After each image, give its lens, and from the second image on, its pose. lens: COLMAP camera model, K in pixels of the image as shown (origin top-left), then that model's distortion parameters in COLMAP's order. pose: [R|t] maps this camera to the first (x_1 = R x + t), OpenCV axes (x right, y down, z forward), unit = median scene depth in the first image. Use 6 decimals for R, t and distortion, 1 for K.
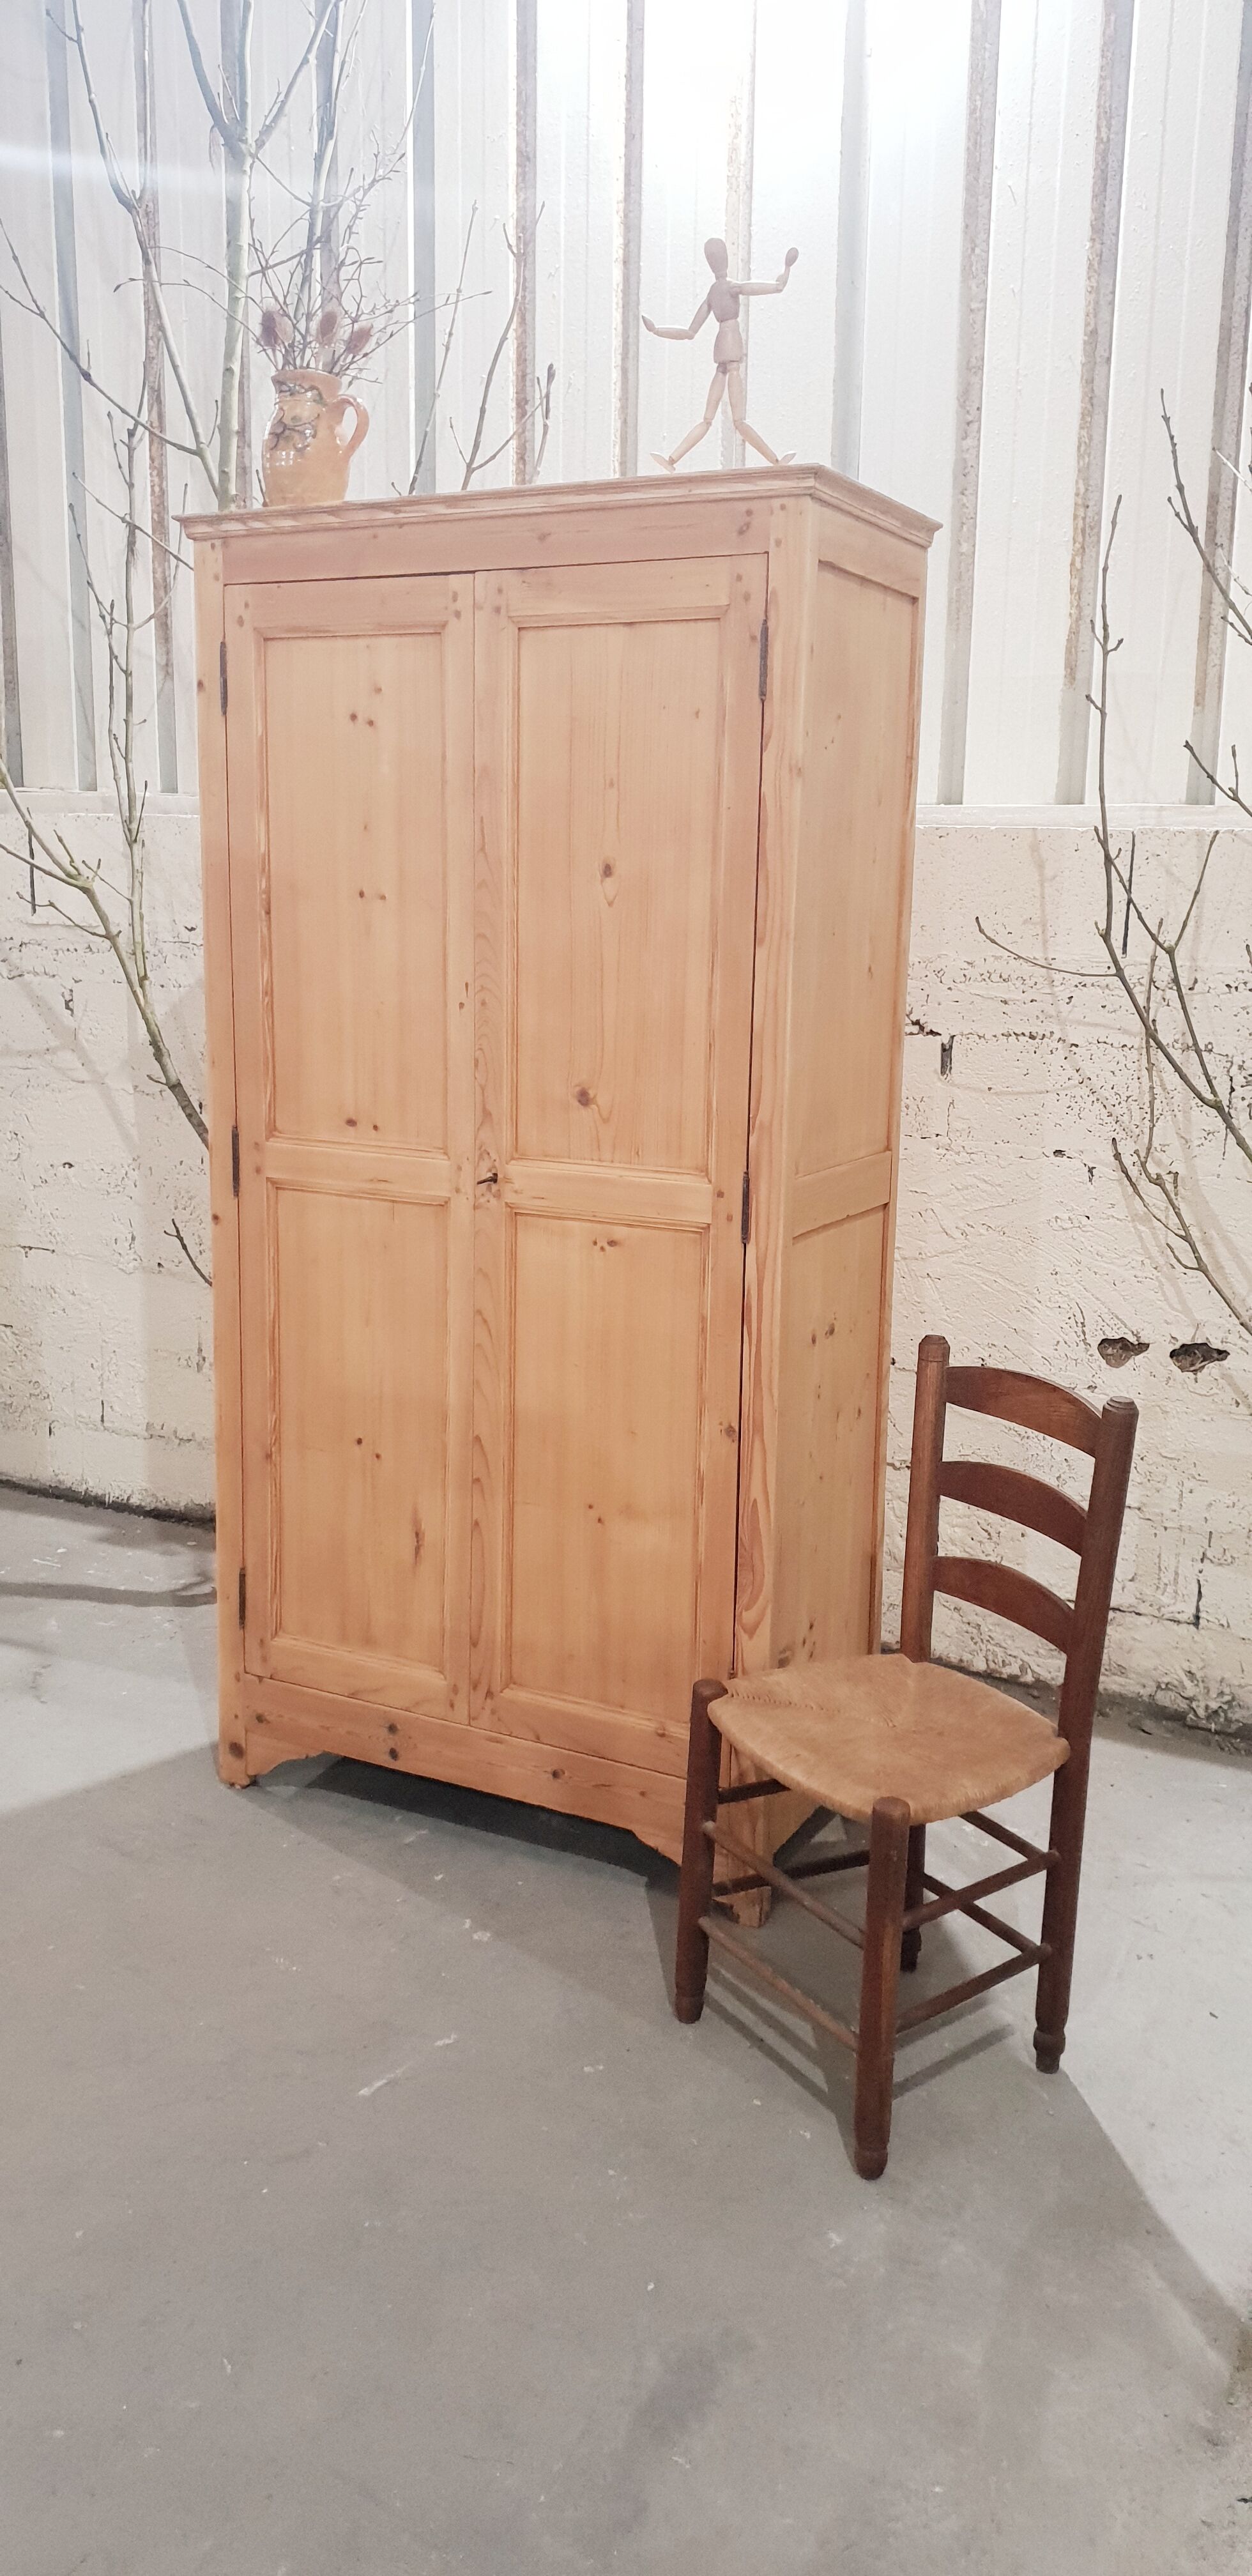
lens RADIAL K [[2018.9, 0, 645.0], [0, 2018.9, 1271.1], [0, 0, 1]] dist [0.041790, -0.059904]
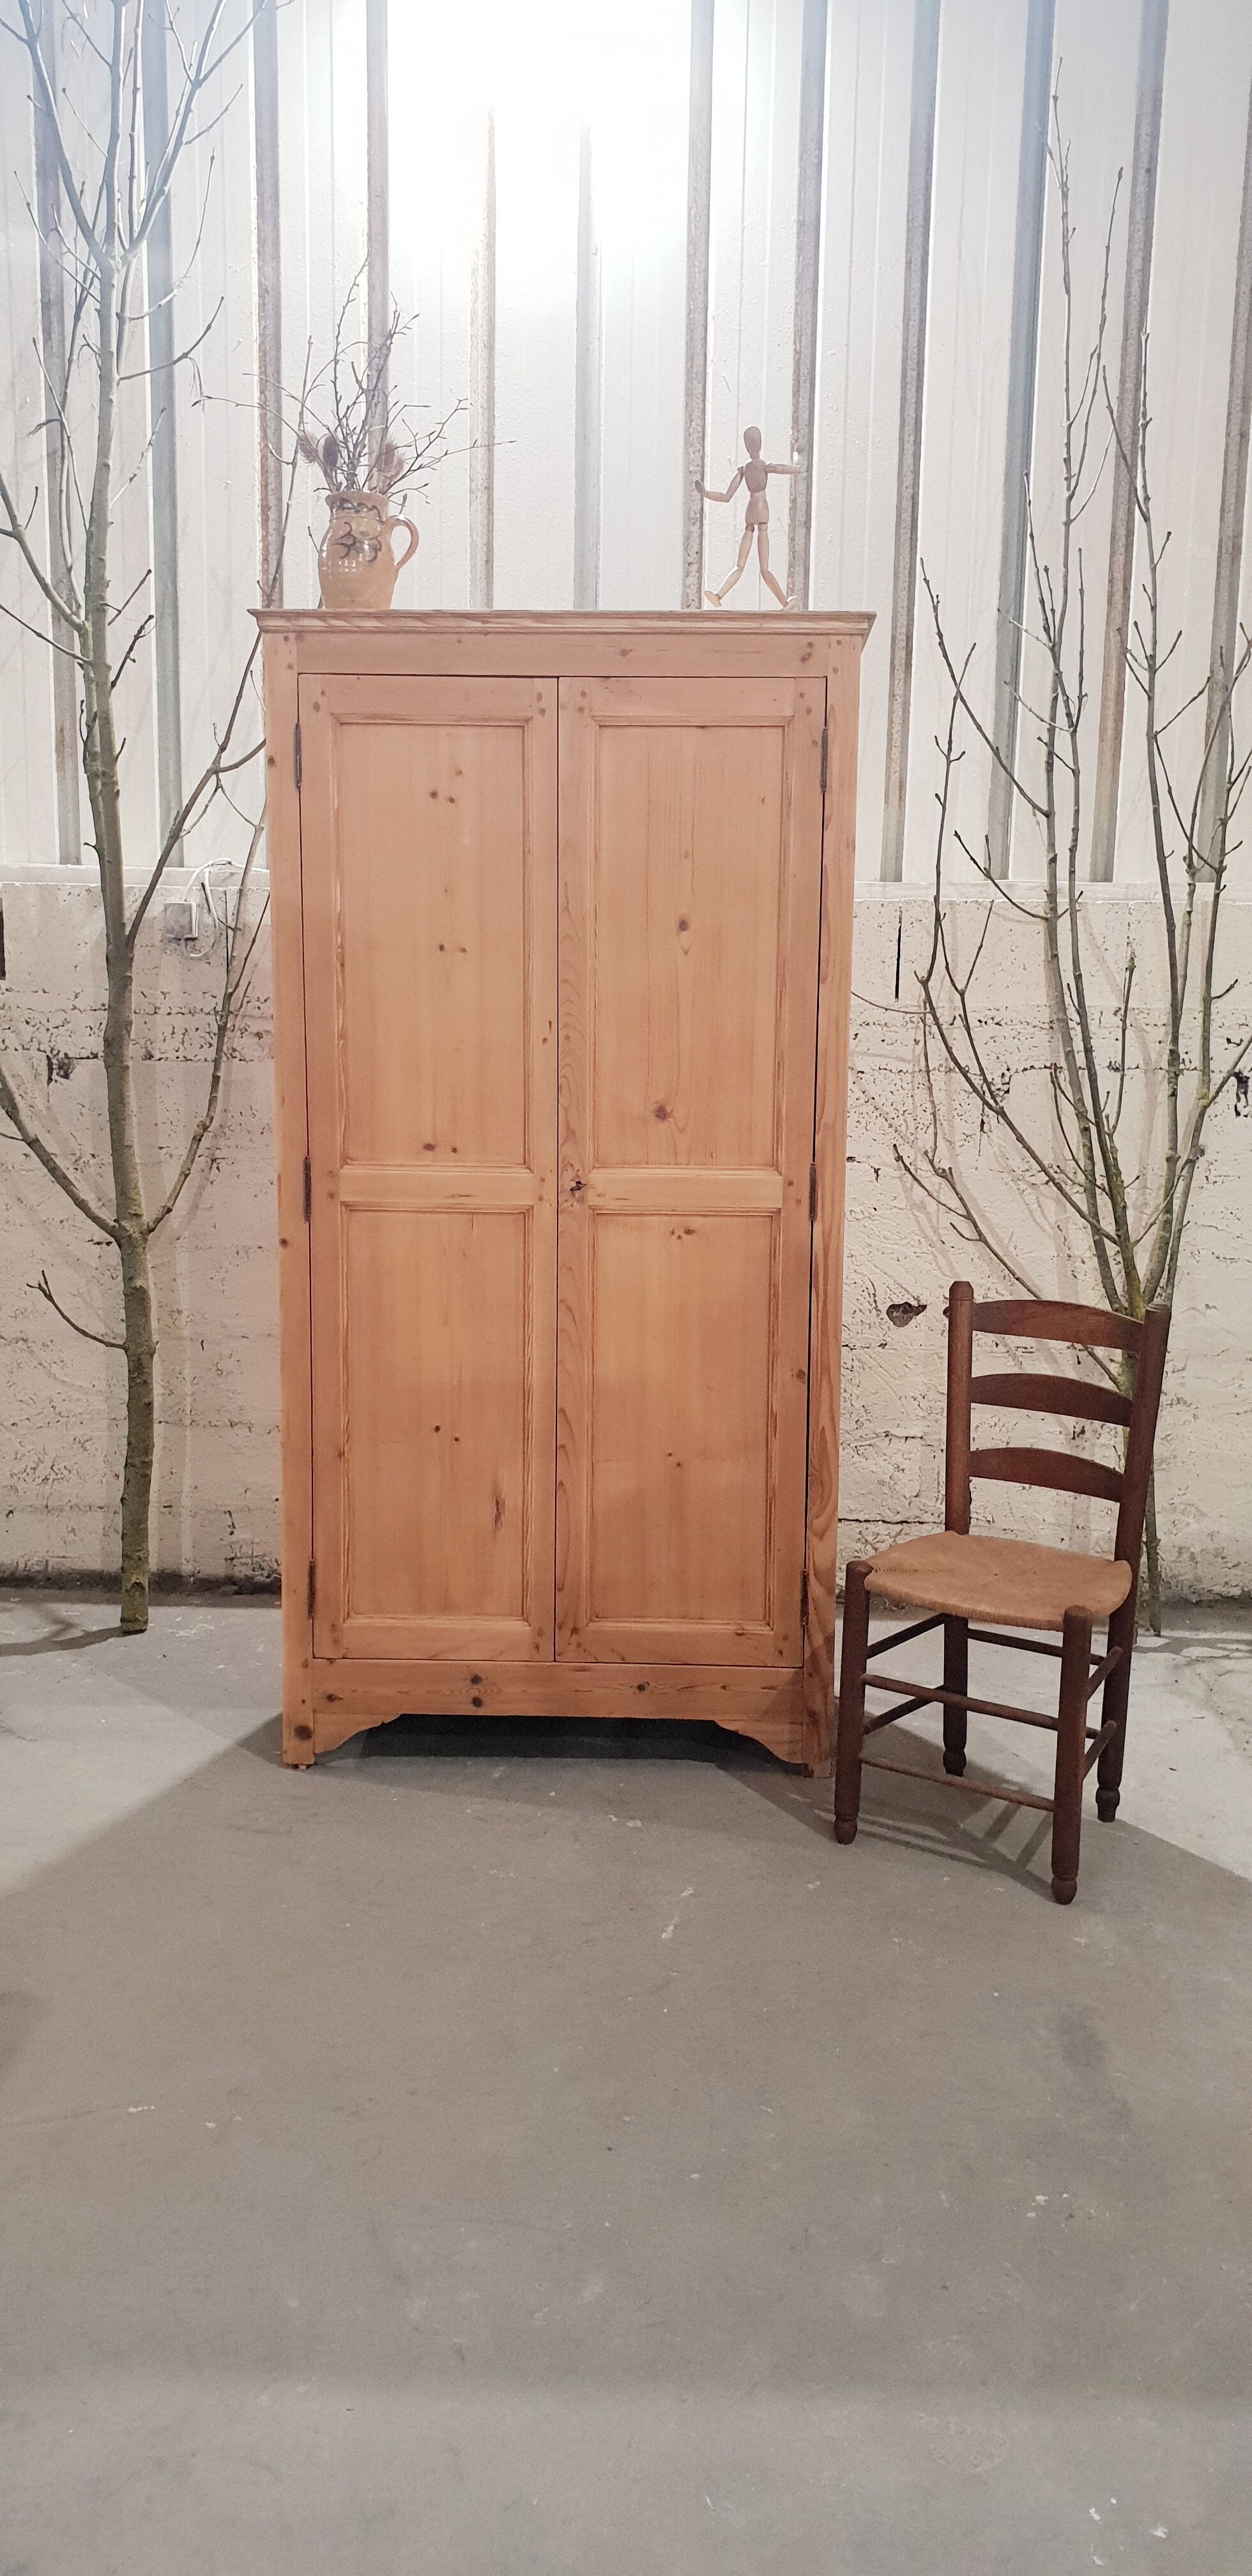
lens RADIAL K [[2018.9, 0, 654.9], [0, 2018.9, 1298.0], [0, 0, 1]] dist [0.041790, -0.059904]
pose [[0.904404, -0.074600, 0.420106, -0.531608], [0.086826, 0.996173, -0.010025, 0.035119], [-0.417750, 0.045543, 0.907420, -0.086920]]
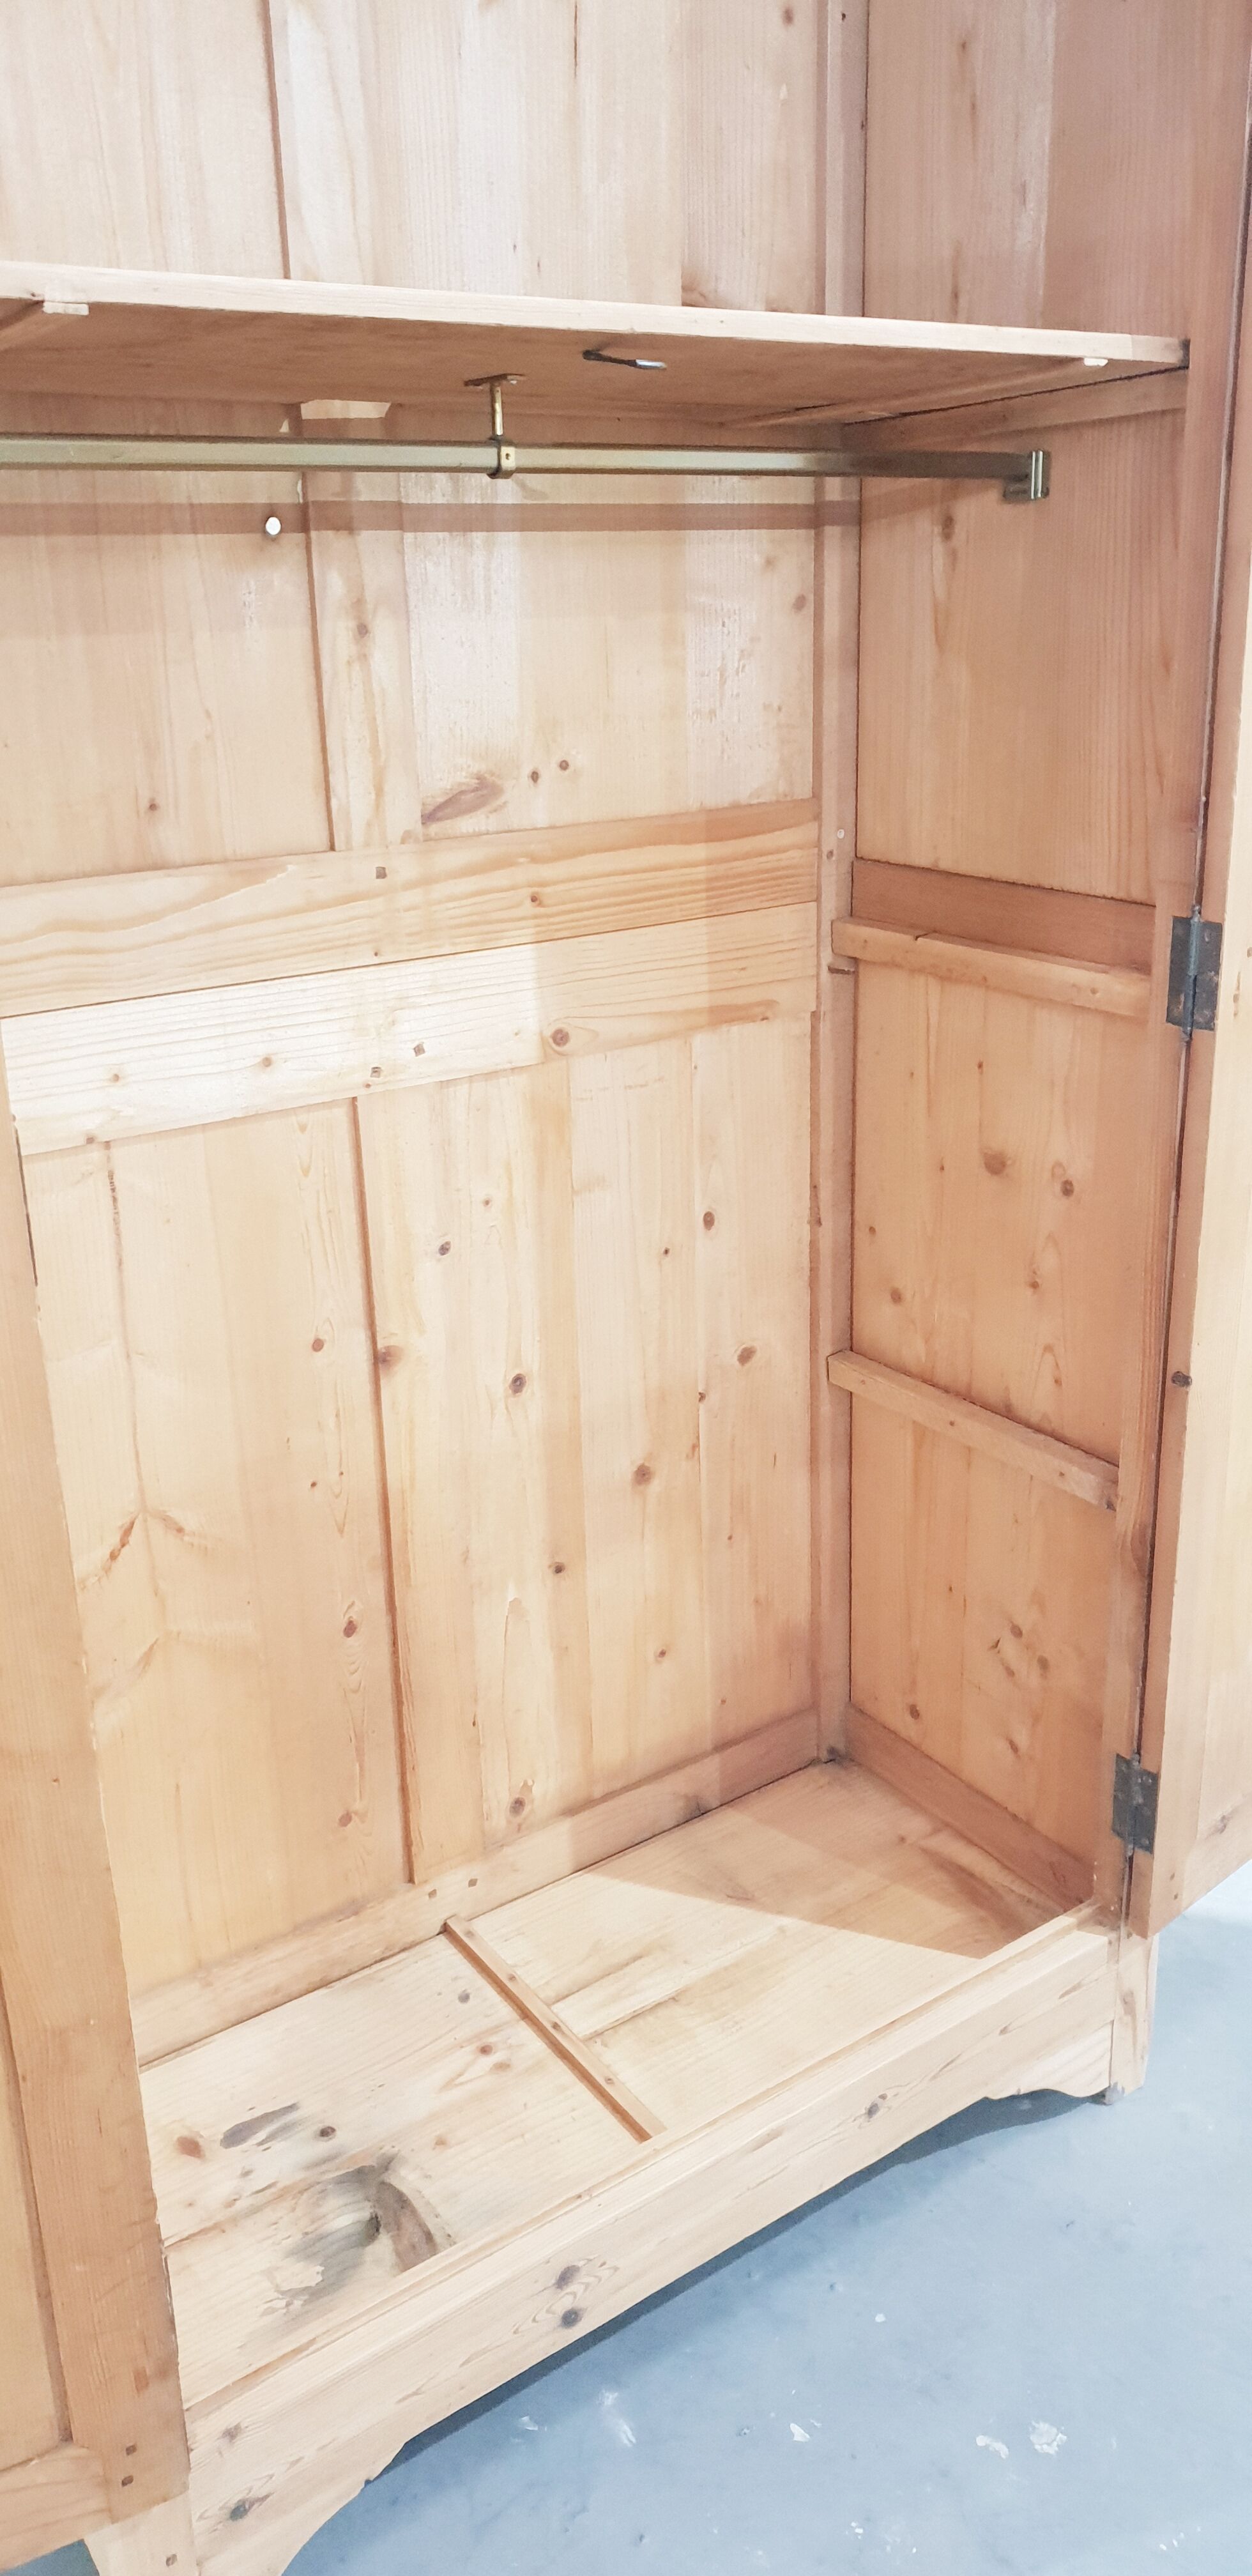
lens RADIAL K [[2018.9, 0, 676.2], [0, 2018.9, 1286.7], [0, 0, 1]] dist [0.041790, -0.059904]
pose [[0.449691, -0.335281, 0.827867, -0.456231], [0.193136, 0.941445, 0.276370, -0.121349], [-0.872053, 0.035610, 0.488115, 0.797638]]
